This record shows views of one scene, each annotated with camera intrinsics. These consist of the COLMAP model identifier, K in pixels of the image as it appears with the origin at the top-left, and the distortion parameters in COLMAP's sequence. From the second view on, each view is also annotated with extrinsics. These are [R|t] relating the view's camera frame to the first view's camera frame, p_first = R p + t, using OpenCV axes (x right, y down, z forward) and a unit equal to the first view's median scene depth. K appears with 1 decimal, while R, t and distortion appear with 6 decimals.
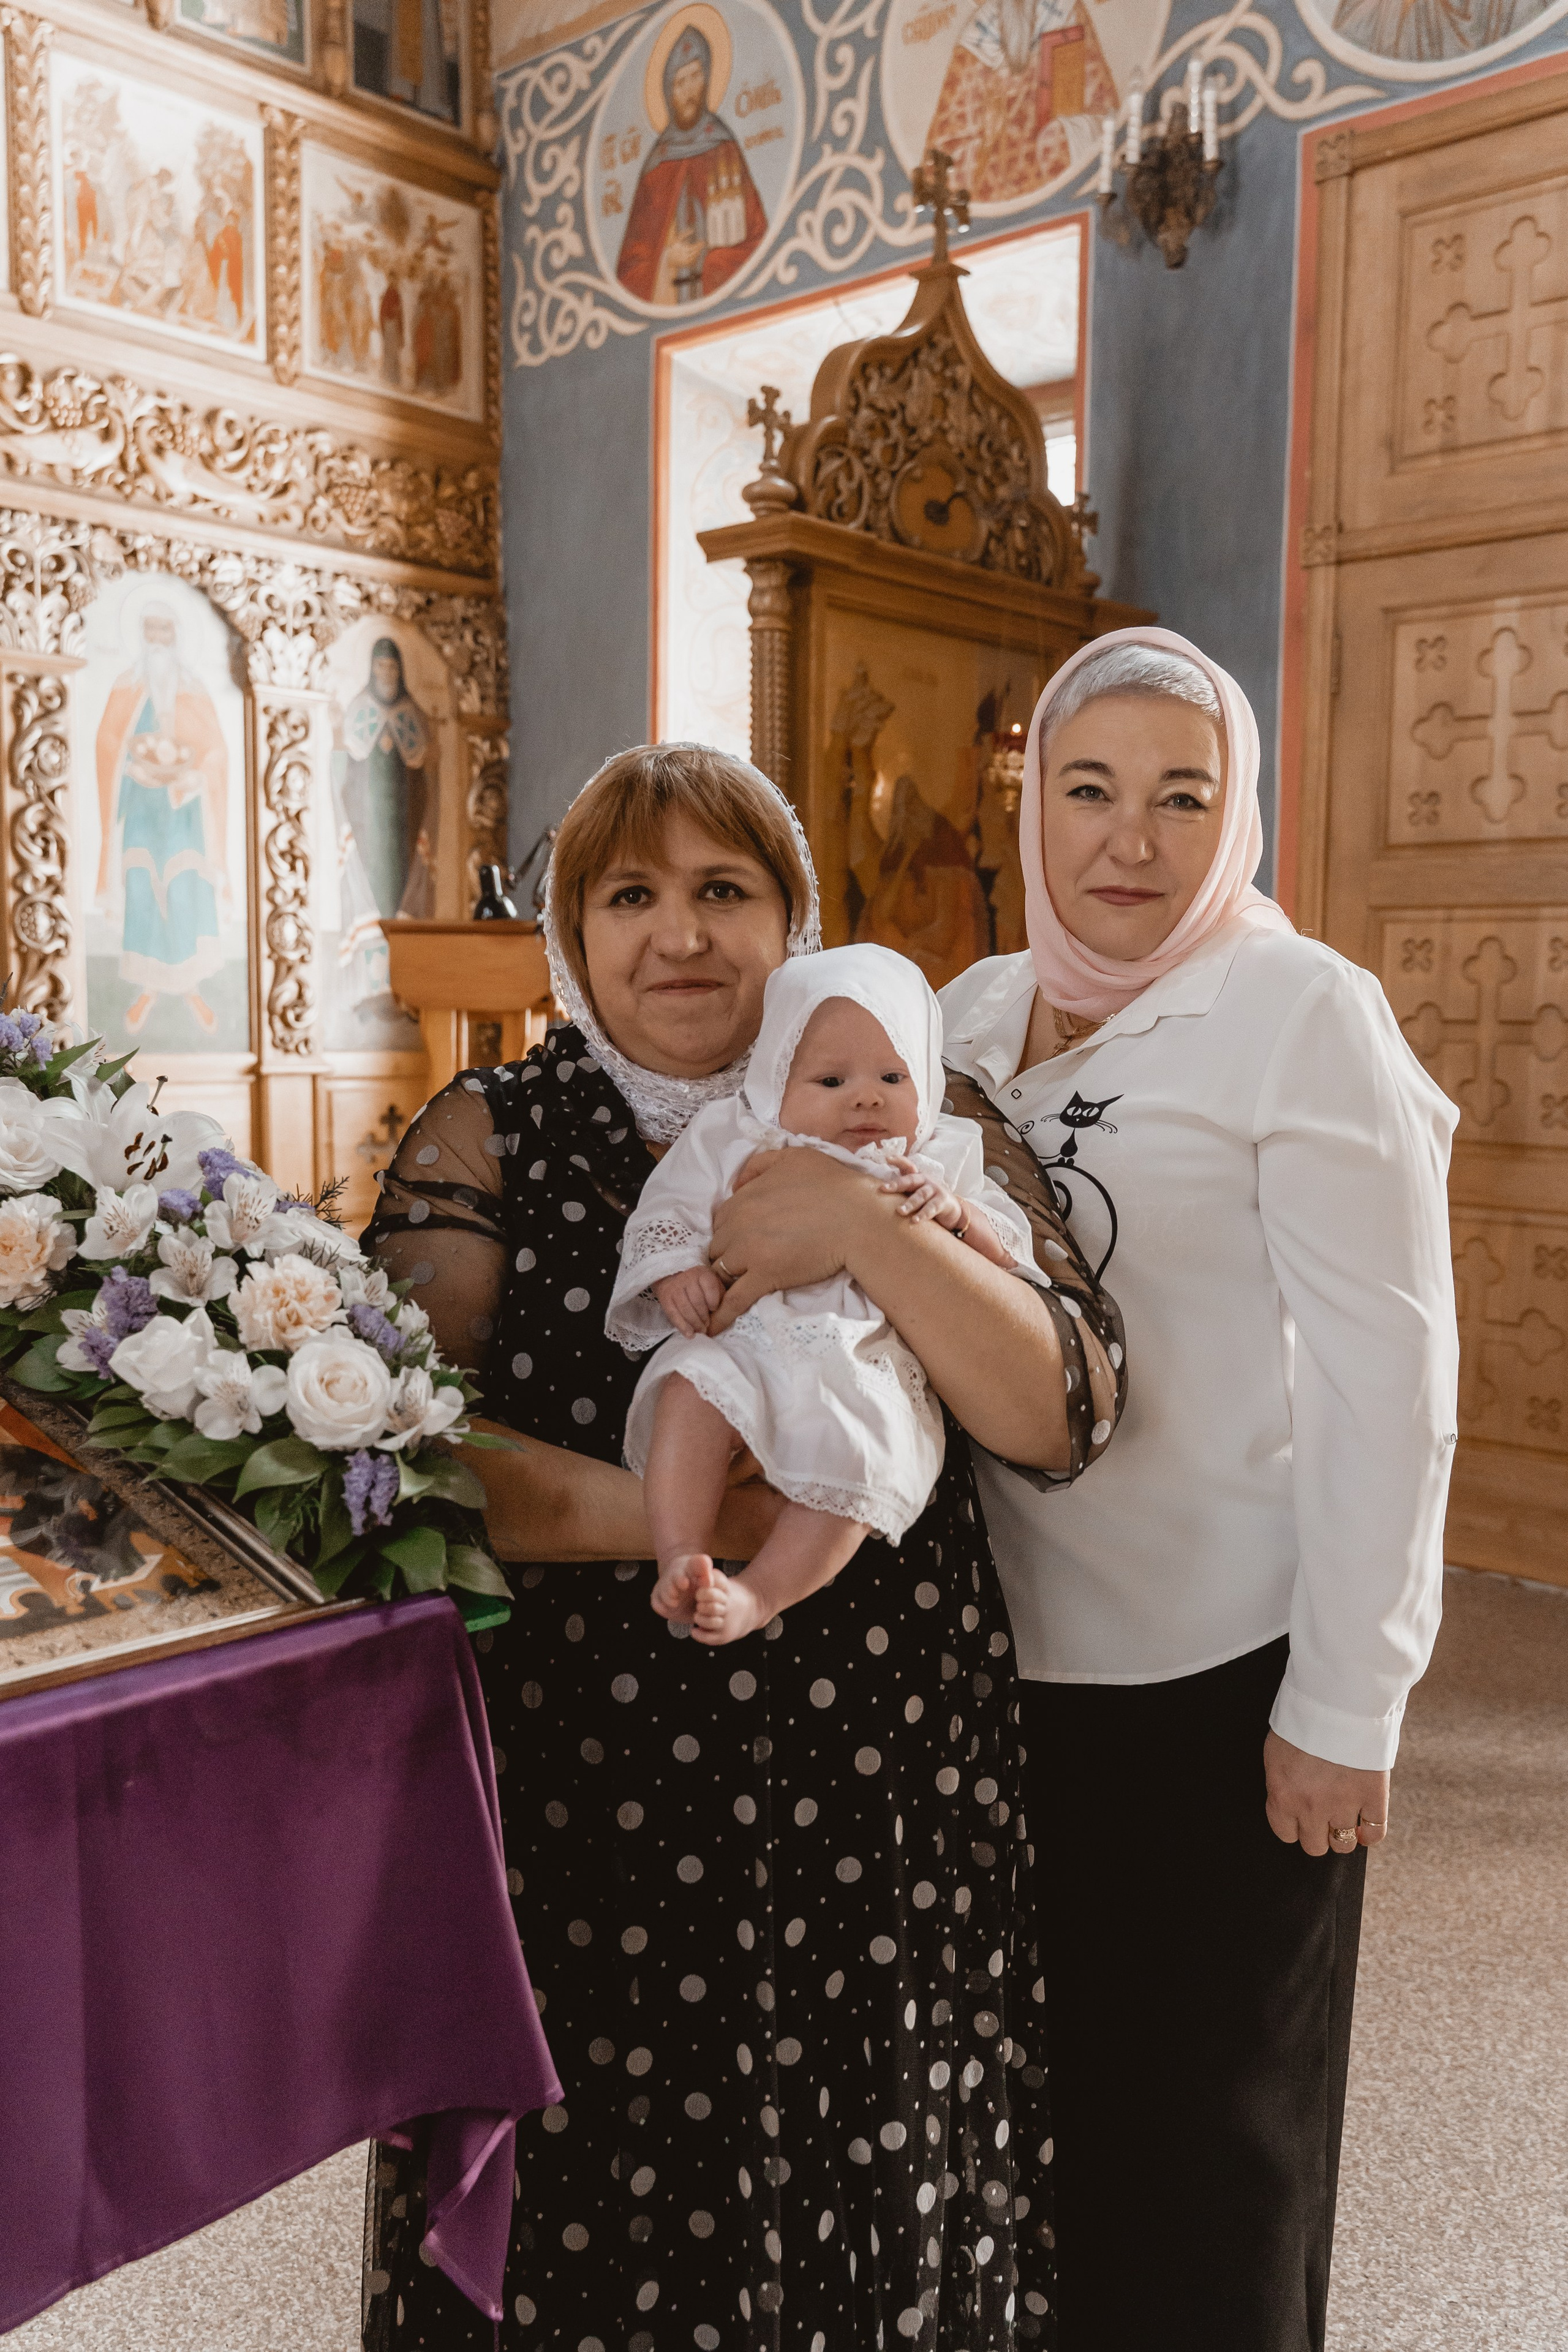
lens RADIAL K [[1976.7, 0, 812.9], [0, 1976.7, 1253.3], [0, 0, 1]] dist [-0.003423, -0.007200]
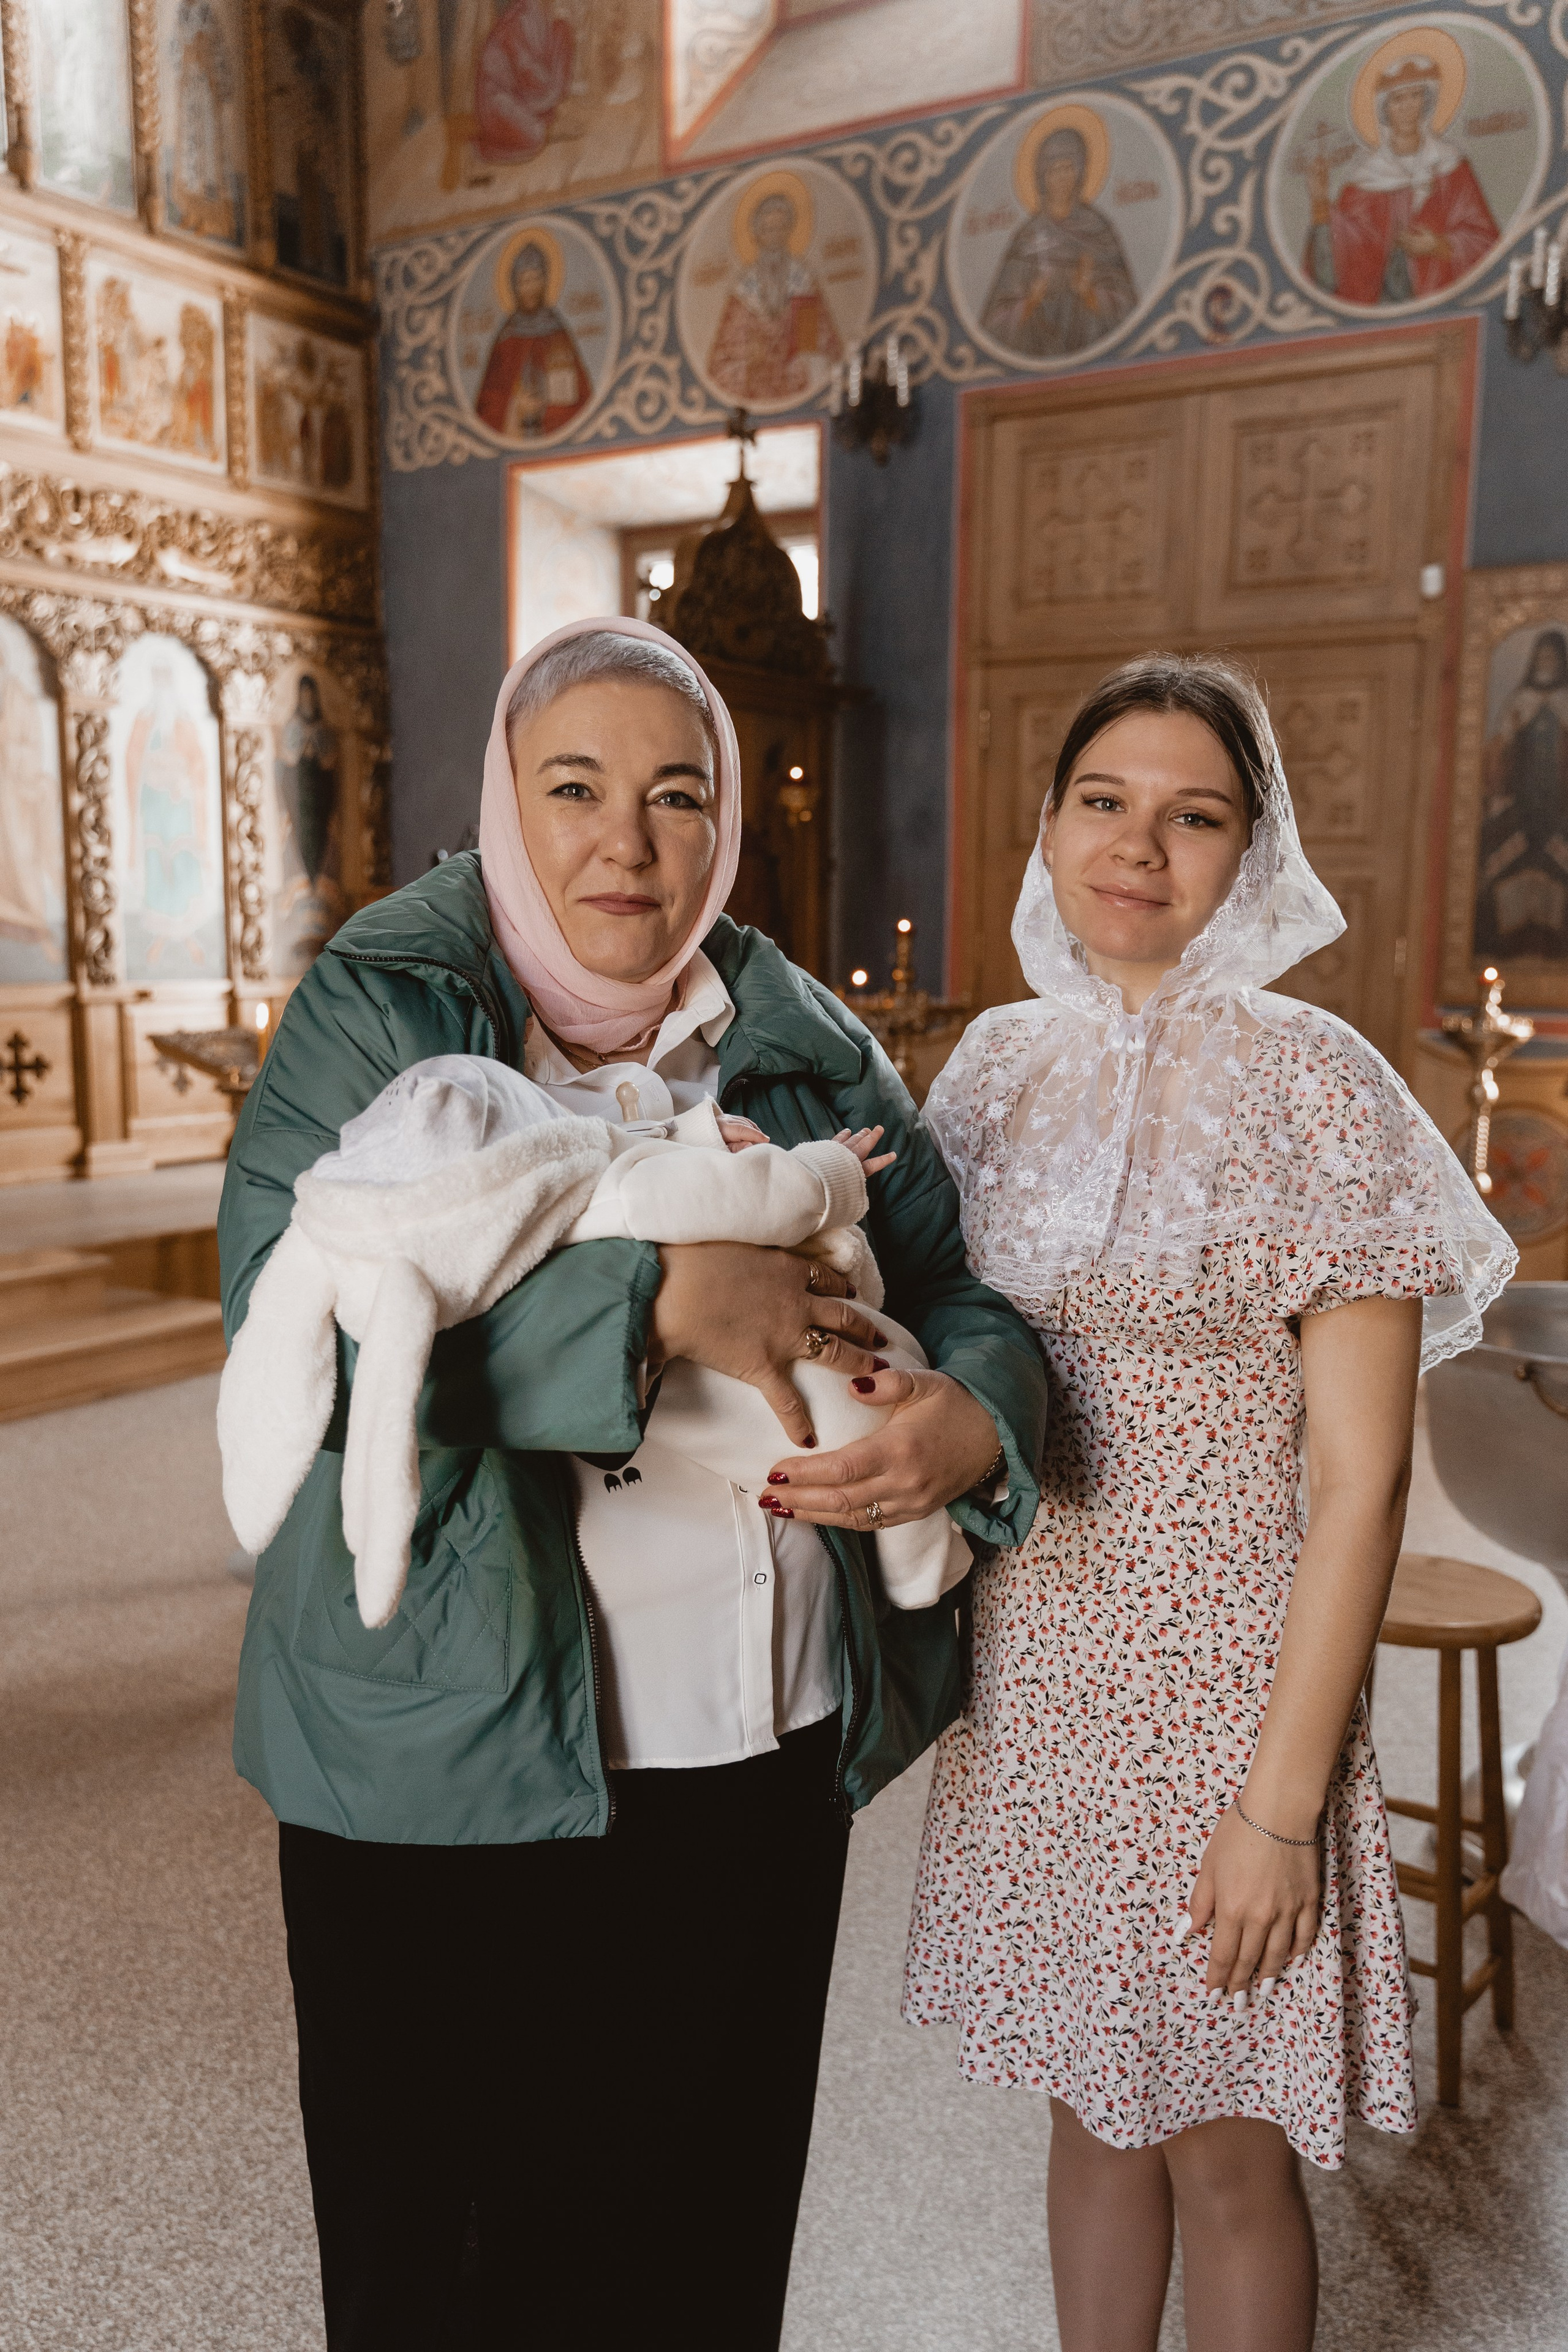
lens RADIAL K [[1984.0, 0, 772.8], [0, 1984.0, 1294.1], [0, 0, 1]] dist [-0.009034, -0.006030]
pose [[0.989053, -0.028063, 0.144869, -0.116607], [0.020463, 0.998348, 0.053685, 0.052320], [-0.146137, -0.050133, 0.987993, -0.450245]]
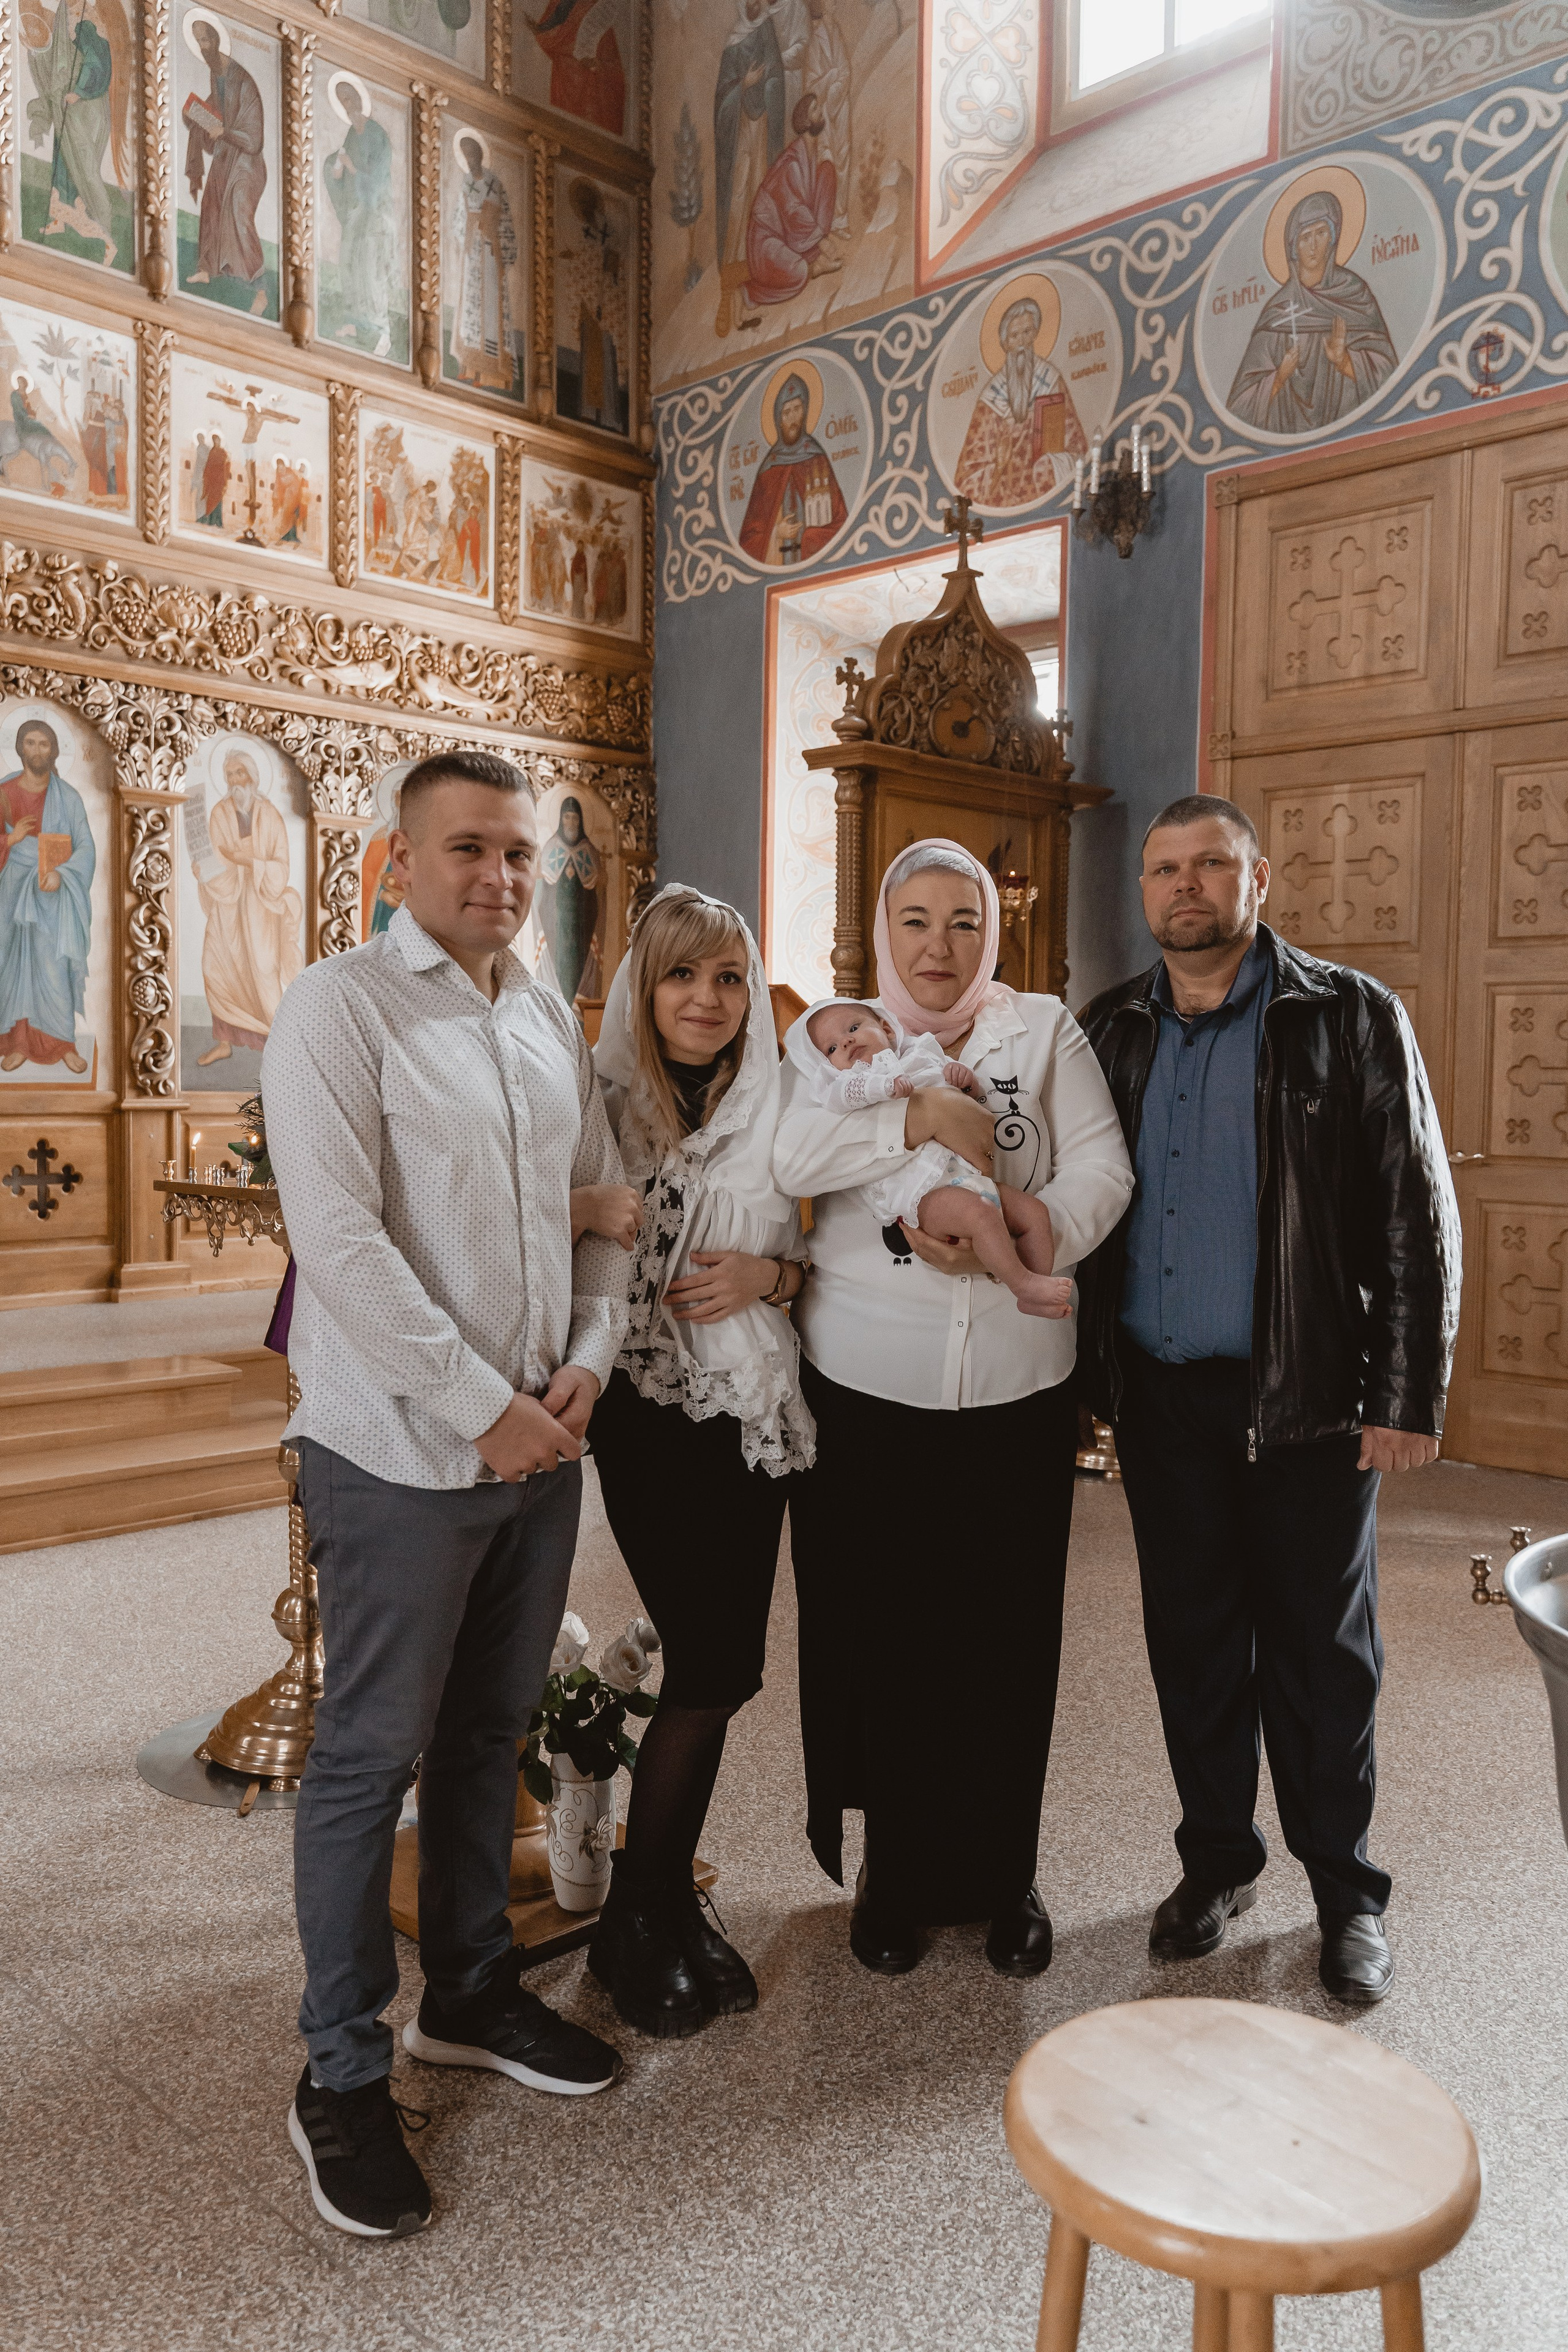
lens RADIAL K [[1813.0, 0, 793.4], [0, 1813.0, 1212.5], [0, 0, 1]] dist [-0.008456, -0.003255]
pose [[0.998794, 0.006146, -0.048709, 0.004616], [-0.008636, 0.998658, -0.051067, 0.047781], [0.048329, 0.051427, 0.997507, -0.270165]]
